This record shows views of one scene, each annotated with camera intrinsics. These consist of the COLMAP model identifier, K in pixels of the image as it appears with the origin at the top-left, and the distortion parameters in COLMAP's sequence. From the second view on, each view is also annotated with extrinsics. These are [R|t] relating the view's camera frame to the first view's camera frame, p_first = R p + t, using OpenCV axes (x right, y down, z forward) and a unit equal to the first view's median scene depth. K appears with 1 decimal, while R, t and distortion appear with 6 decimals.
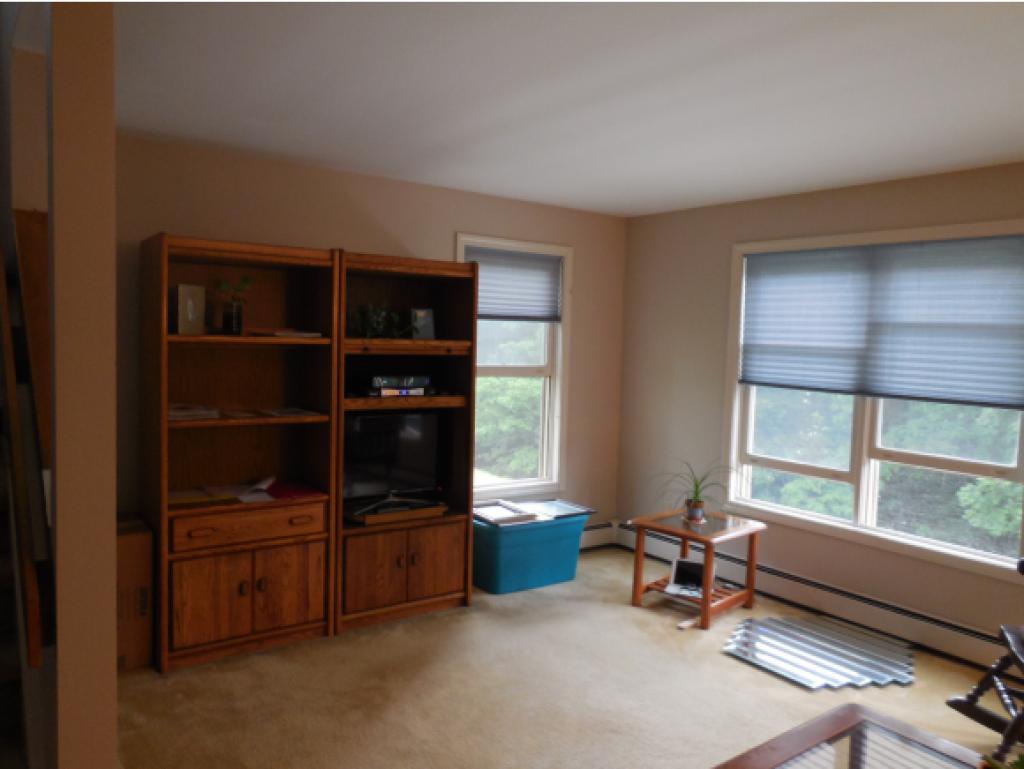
lens RADIAL K [[782.9, 0, 525.5], [0, 782.9, 382.0], [0, 0, 1]] dist [-0.000075, -0.000333]
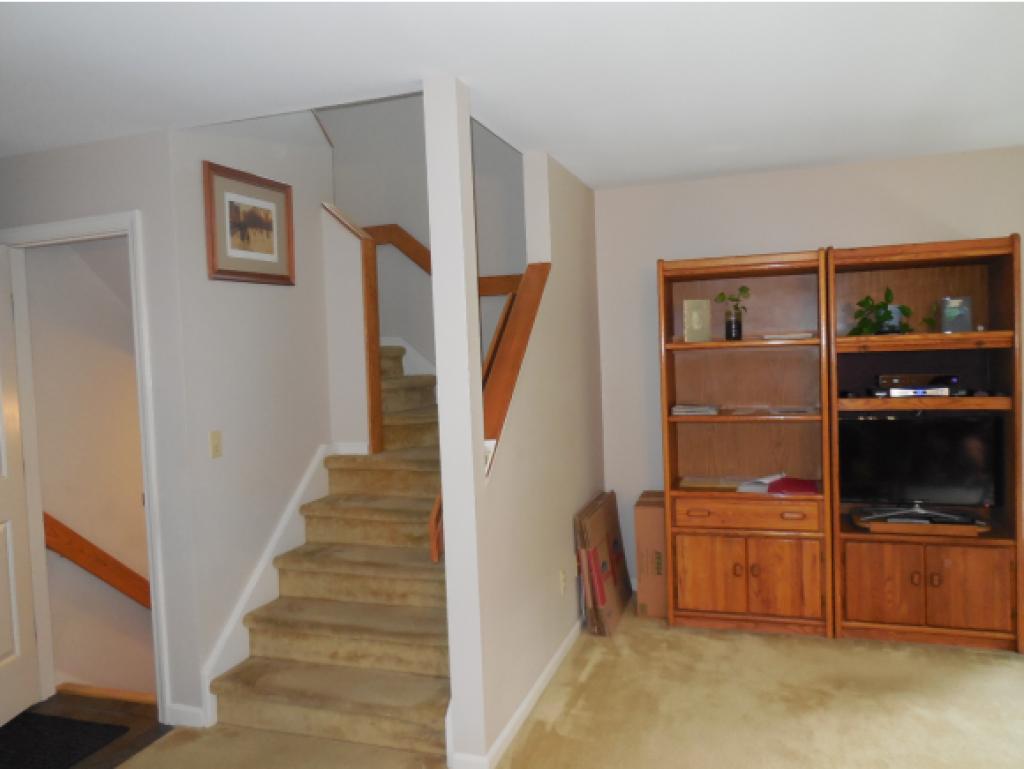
lens RADIAL K [[779.4, 0, 506.0], [0, 779.4, 380.9], [0, 0, 1]] dist [-0.007806, 0.007024]
pose [[0.559542, -0.016110, -0.828645, 0.347870], [0.006358, 0.999865, -0.015146, 0.011400], [0.828778, 0.003207, 0.559569, 0.109575]]
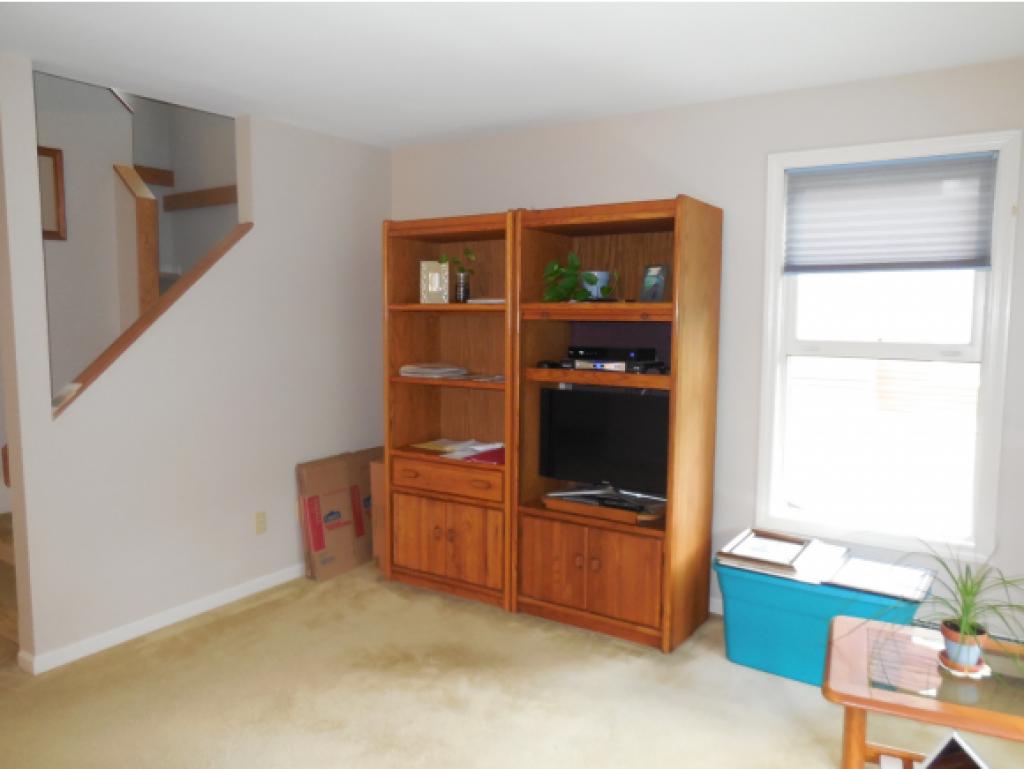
lens RADIAL K [[779.4, 0, 506.0], [0, 779.4, 380.9], [0, 0, 1]] dist [-0.007806, 0.007024]
pose [[0.325431, 0.055599, -0.943930, 0.655665], [-0.048203, 0.997947, 0.042163, -0.001320], [0.944336, 0.031779, 0.327443, 0.681984]]
